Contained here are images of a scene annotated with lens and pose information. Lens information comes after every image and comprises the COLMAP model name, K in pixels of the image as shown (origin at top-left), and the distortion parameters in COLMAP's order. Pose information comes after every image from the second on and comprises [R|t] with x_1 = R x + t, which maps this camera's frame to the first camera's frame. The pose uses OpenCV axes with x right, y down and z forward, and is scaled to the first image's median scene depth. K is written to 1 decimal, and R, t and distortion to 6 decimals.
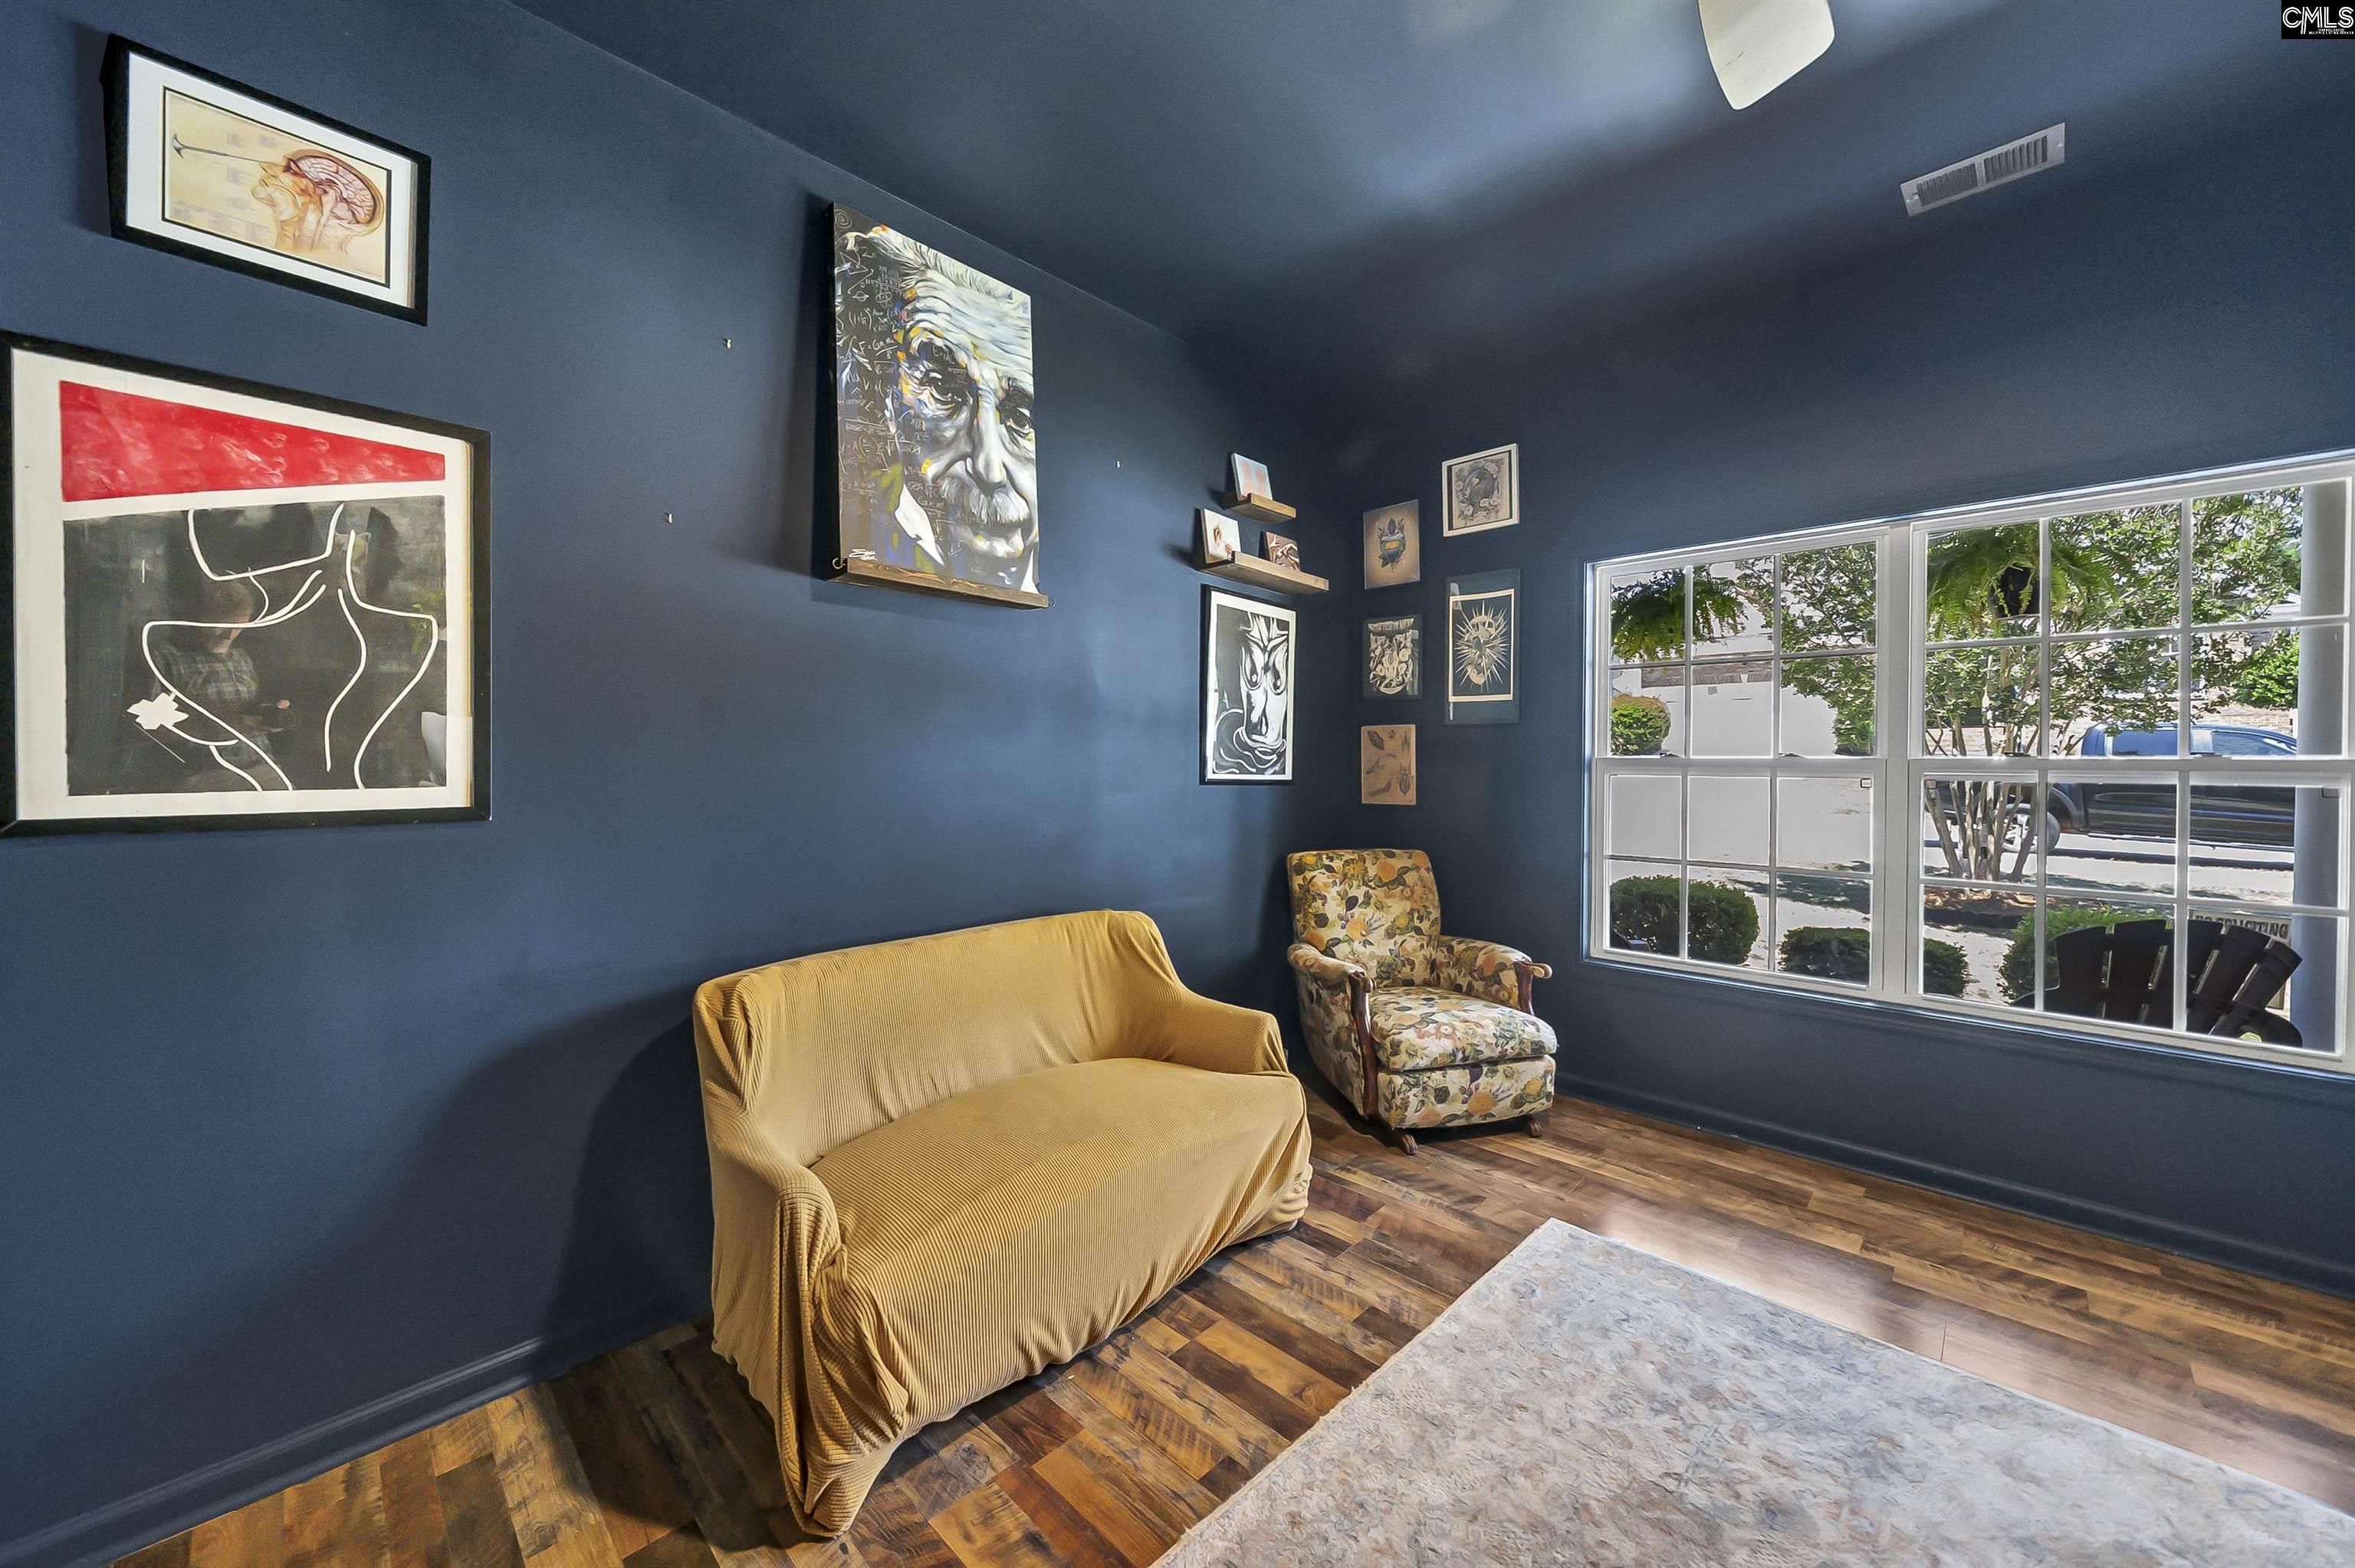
lens RADIAL K [[865.6, 0, 1177.5], [0, 865.6, 784.0], [0, 0, 1]] dist [-0.000290, 0.000047]
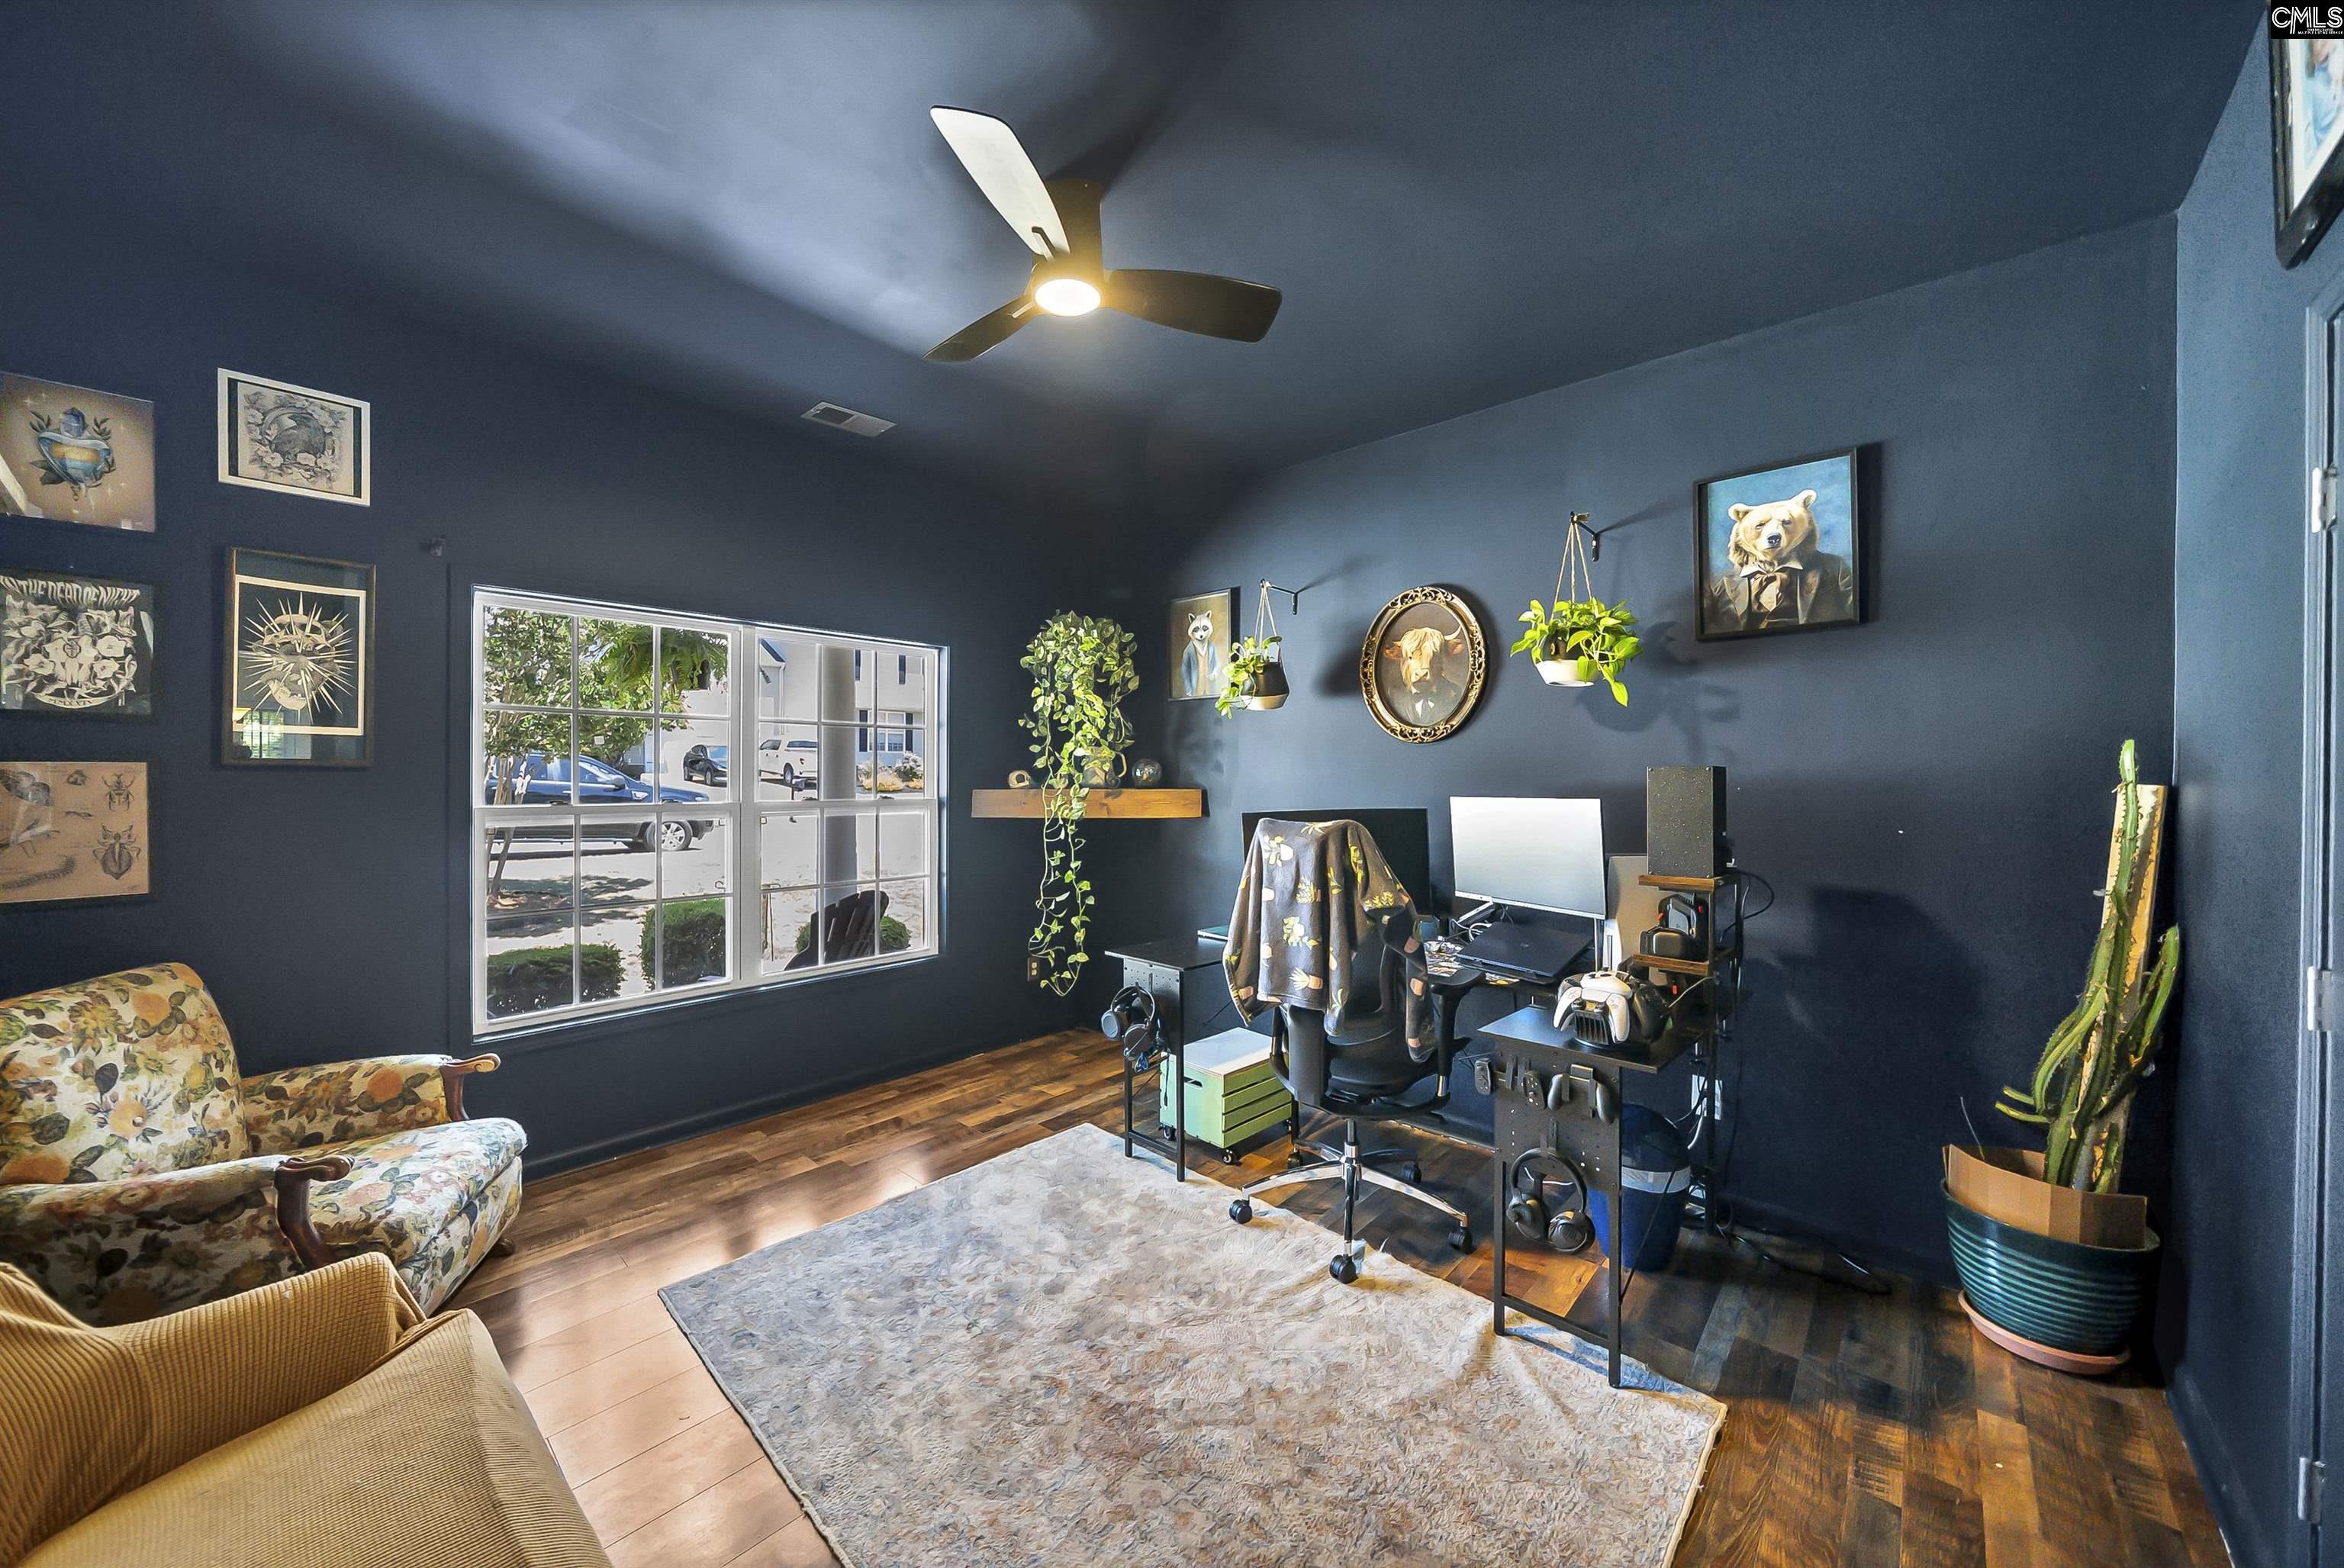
lens RADIAL K [[845.9, 0, 1141.2], [0, 845.9, 793.8], [0, 0, 1]] dist [-0.004877, -0.000197]
pose [[-0.011340, -0.029425, 0.999503, -0.357496], [0.024127, 0.999268, 0.029692, -0.050591], [-0.999645, 0.024451, -0.010621, 0.317401]]
